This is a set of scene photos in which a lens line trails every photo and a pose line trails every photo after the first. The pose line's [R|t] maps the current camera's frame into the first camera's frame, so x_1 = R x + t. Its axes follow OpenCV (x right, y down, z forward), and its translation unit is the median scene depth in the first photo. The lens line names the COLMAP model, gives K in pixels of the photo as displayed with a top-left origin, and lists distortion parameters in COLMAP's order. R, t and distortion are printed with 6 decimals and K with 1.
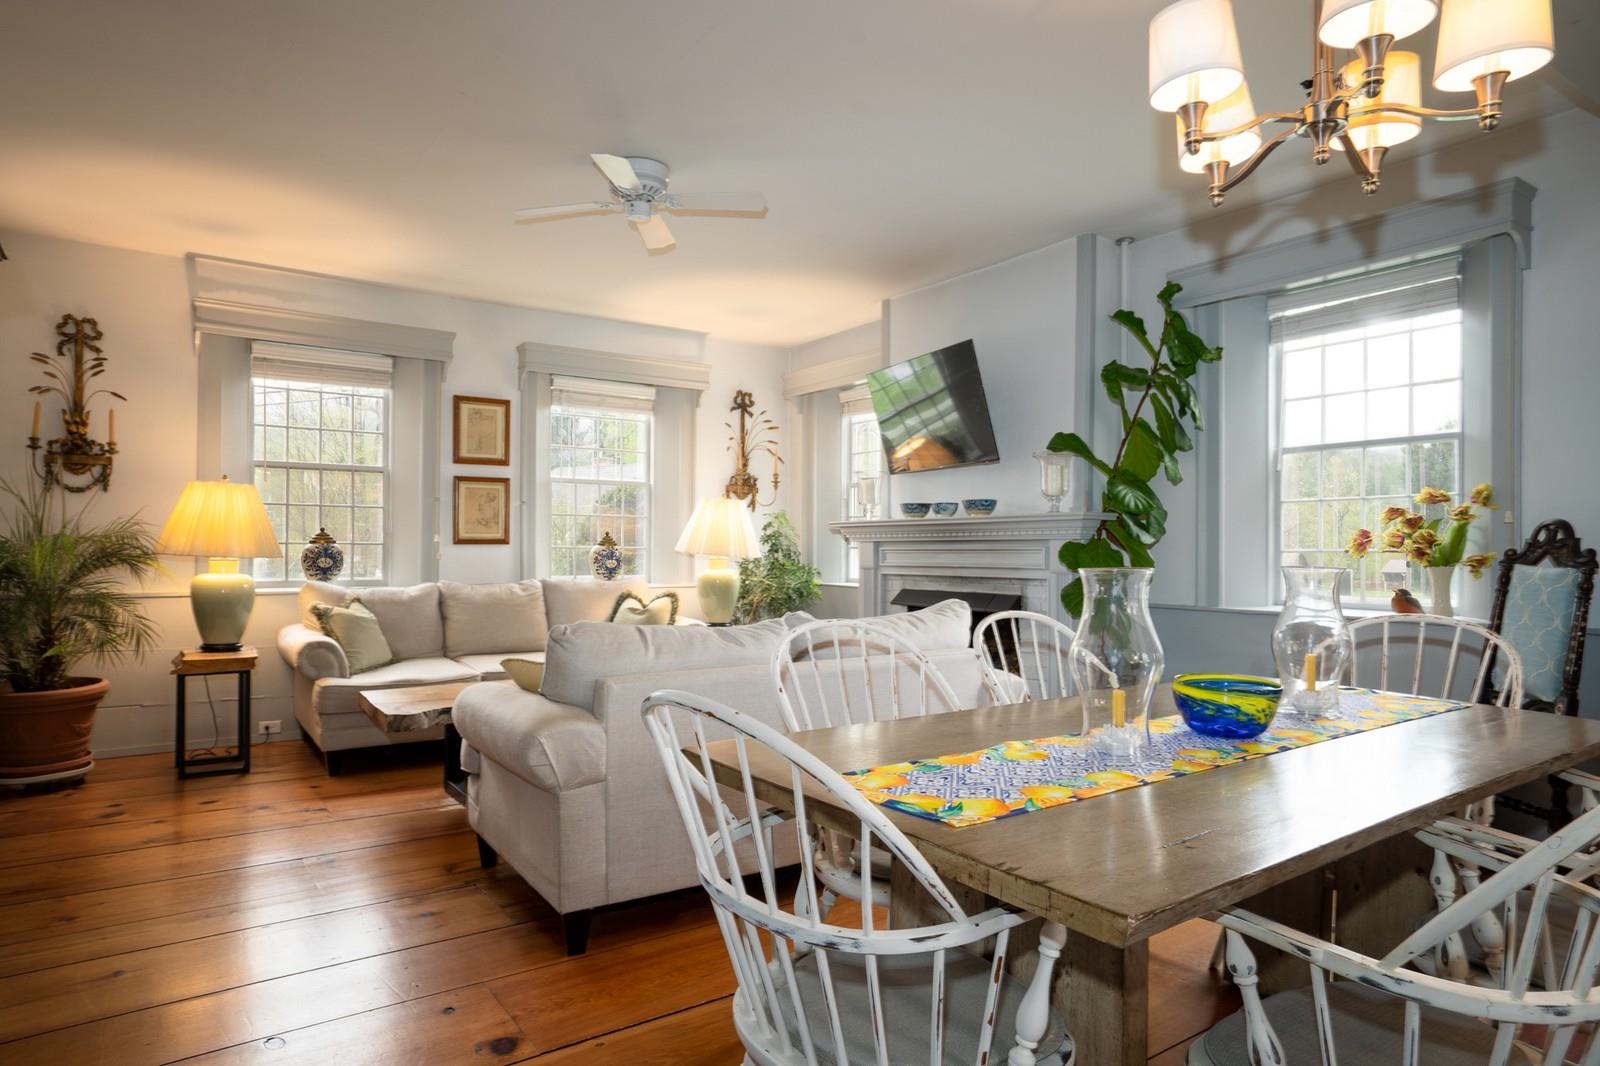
lens RADIAL K [[924.6, 0, 798.5], [0, 924.6, 540.8], [0, 0, 1]] dist [-0.011995, 0.004388]
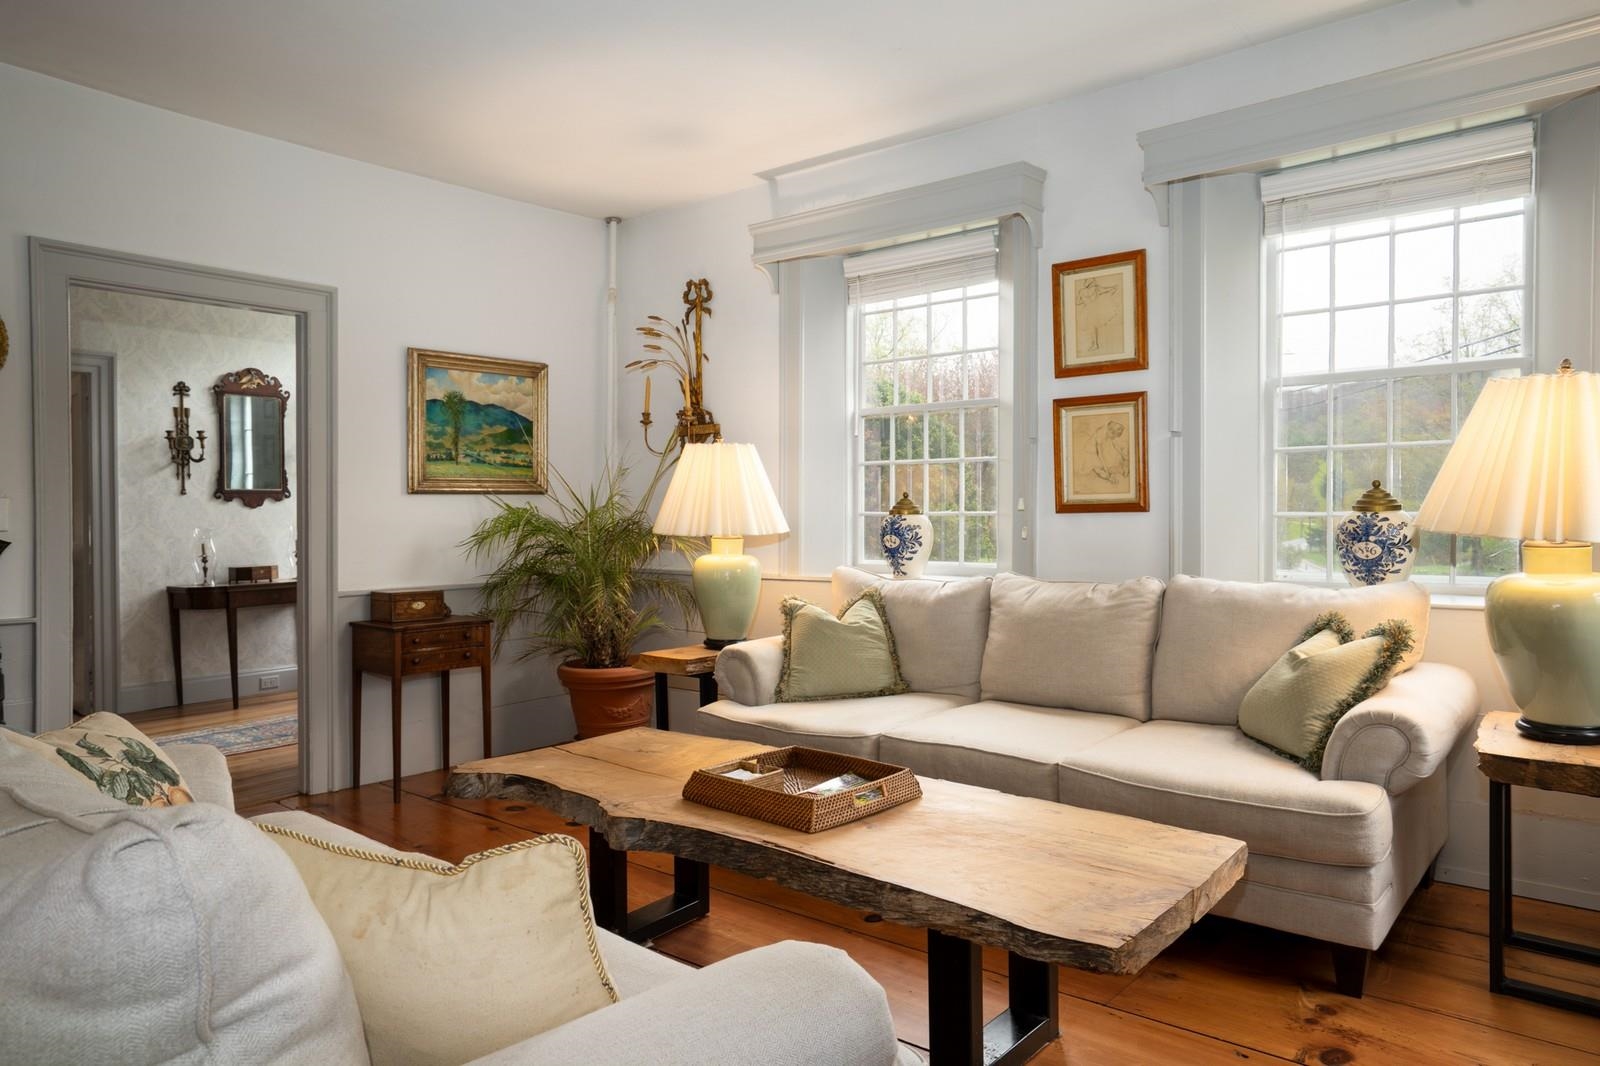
lens RADIAL K [[1047.6, 0, 797.2], [0, 1047.6, 527.5], [0, 0, 1]] dist [0.004357, 0.000130]
pose [[0.284577, -0.000641, -0.958653, 0.235604], [0.016146, 0.999861, 0.004124, 0.007647], [0.958517, -0.016652, 0.284547, 0.646930]]
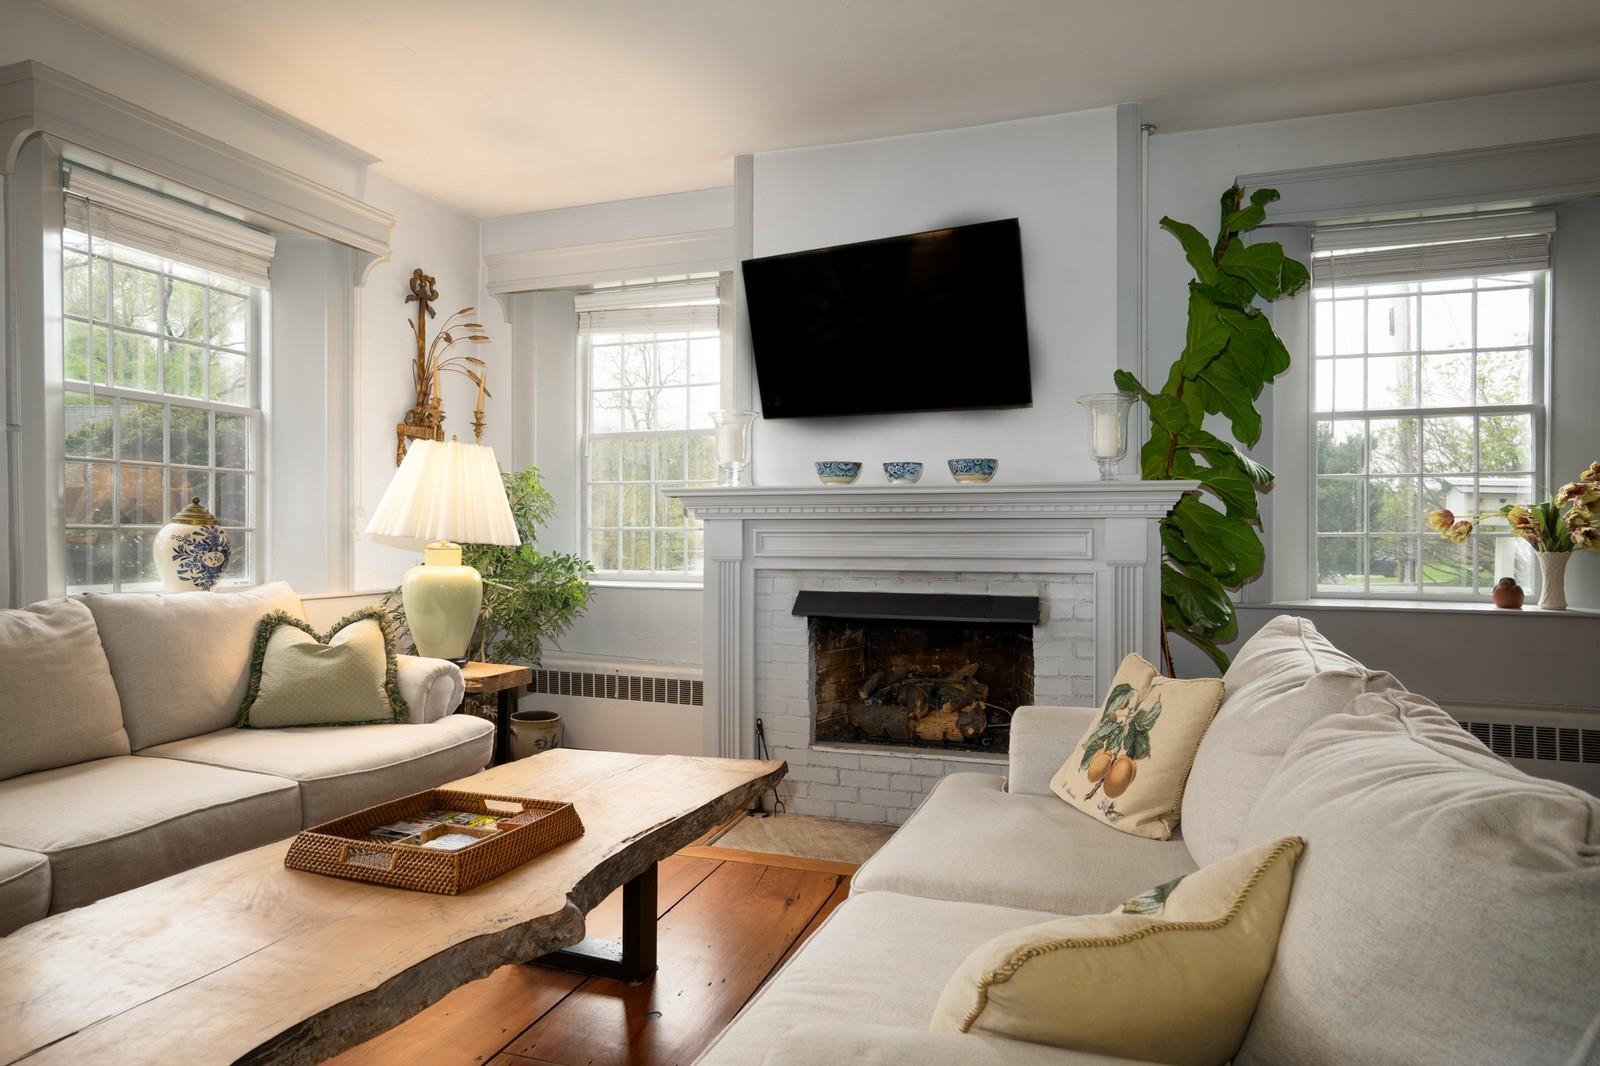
lens RADIAL K [[924.6, 0, 797.1], [0, 924.6, 543.4], [0, 0, 1]] dist [-0.011995, 0.004388]
pose [[0.810122, -0.008384, 0.586202, -0.264936], [-0.006596, 0.999704, 0.023412, 0.002127], [-0.586225, -0.022833, 0.809827, 0.431947]]
